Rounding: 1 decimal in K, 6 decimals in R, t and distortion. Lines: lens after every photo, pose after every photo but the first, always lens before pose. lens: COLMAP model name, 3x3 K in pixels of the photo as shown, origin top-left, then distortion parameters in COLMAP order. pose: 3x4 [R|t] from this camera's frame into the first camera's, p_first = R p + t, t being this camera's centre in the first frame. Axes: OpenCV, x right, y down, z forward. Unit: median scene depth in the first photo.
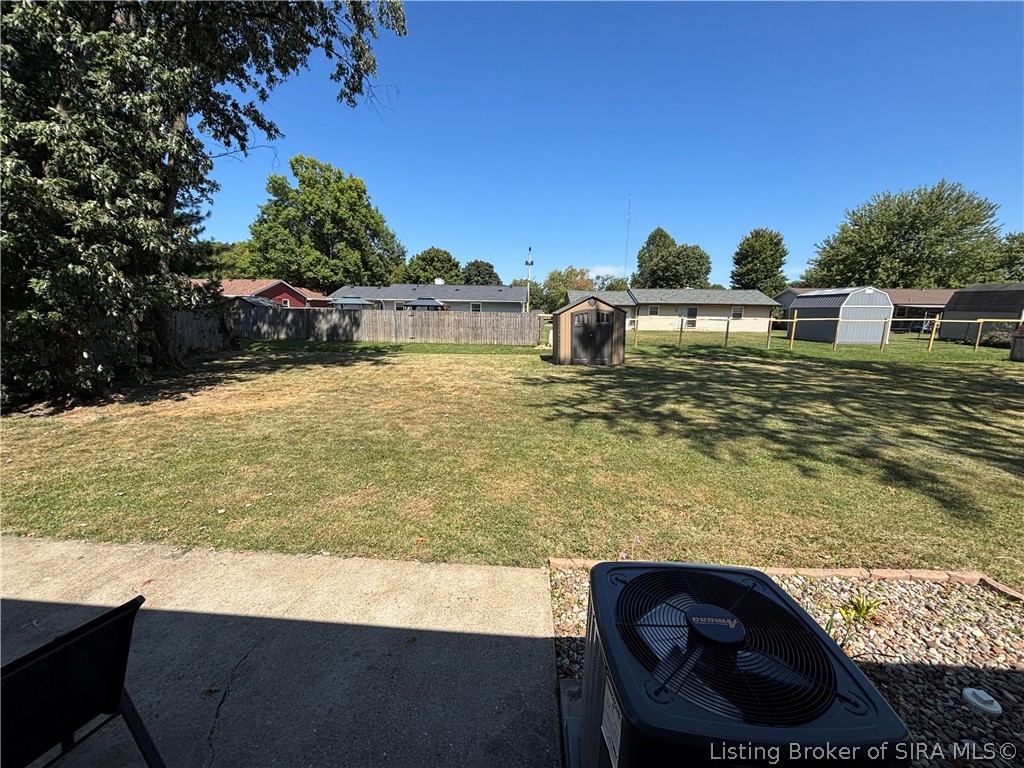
lens RADIAL K [[410.9, 0, 510.9], [0, 410.9, 382.6], [0, 0, 1]] dist [-0.002670, 0.001177]
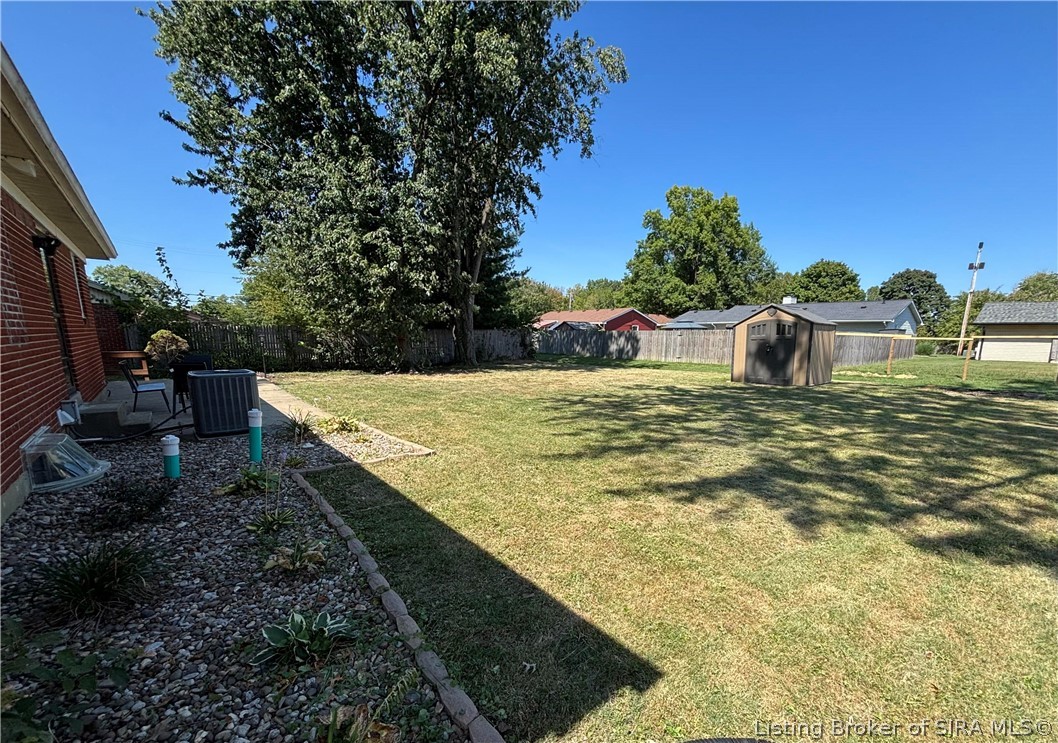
lens RADIAL K [[466.5, 0, 565.4], [0, 466.5, 426.0], [0, 0, 1]] dist [-0.004643, -0.001273]
pose [[0.700980, 0.128071, -0.701587, 0.396050], [-0.125366, 0.990553, 0.055563, 0.028037], [0.702076, 0.049006, 0.710414, 0.005461]]
